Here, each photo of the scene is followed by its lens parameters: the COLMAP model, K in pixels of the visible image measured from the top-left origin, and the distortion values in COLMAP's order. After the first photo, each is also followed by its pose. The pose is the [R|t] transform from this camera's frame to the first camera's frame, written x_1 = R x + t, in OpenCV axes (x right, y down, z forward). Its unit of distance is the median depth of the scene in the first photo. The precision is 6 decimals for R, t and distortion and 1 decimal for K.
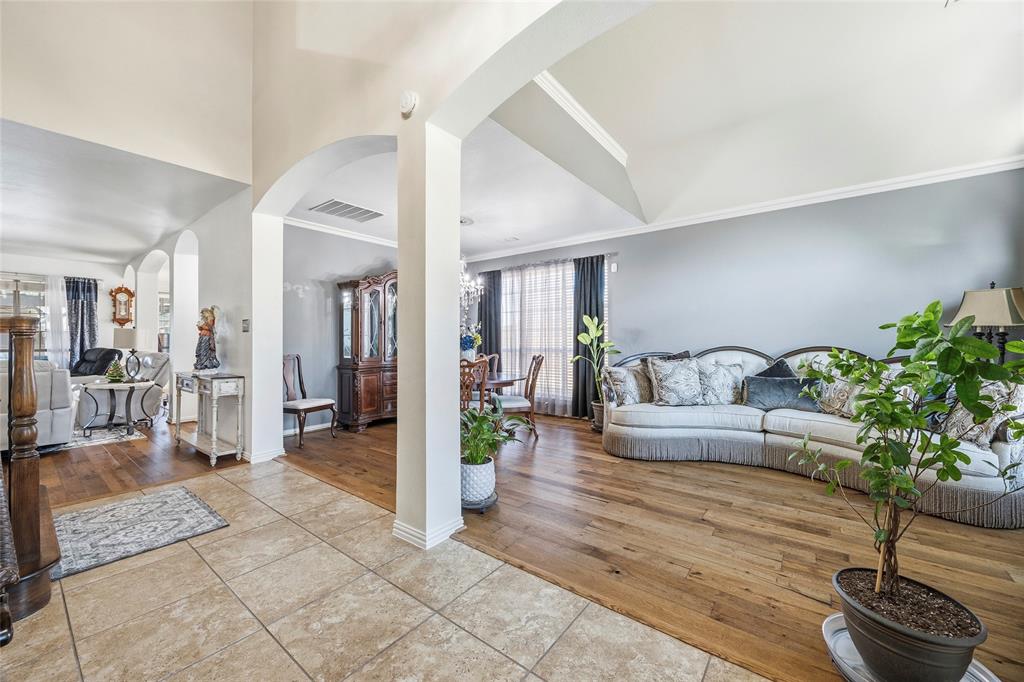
lens RADIAL K [[399.3, 0, 512.0], [0, 399.3, 341.0], [0, 0, 1]] dist [-0.002200, -0.000307]
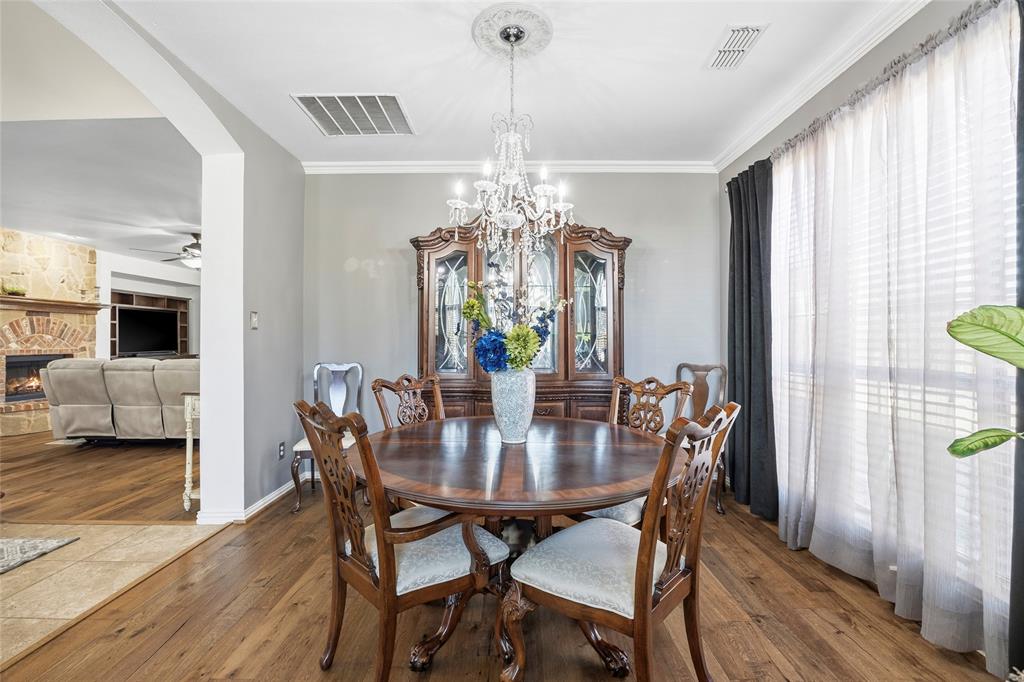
lens RADIAL K [[439.9, 0, 511.3], [0, 439.9, 335.4], [0, 0, 1]] dist [-0.017329, 0.000627]
pose [[0.613793, -0.007795, -0.789428, 0.134686], [-0.001541, 0.999938, -0.011071, -0.003021], [0.789465, 0.008011, 0.613743, 0.498812]]
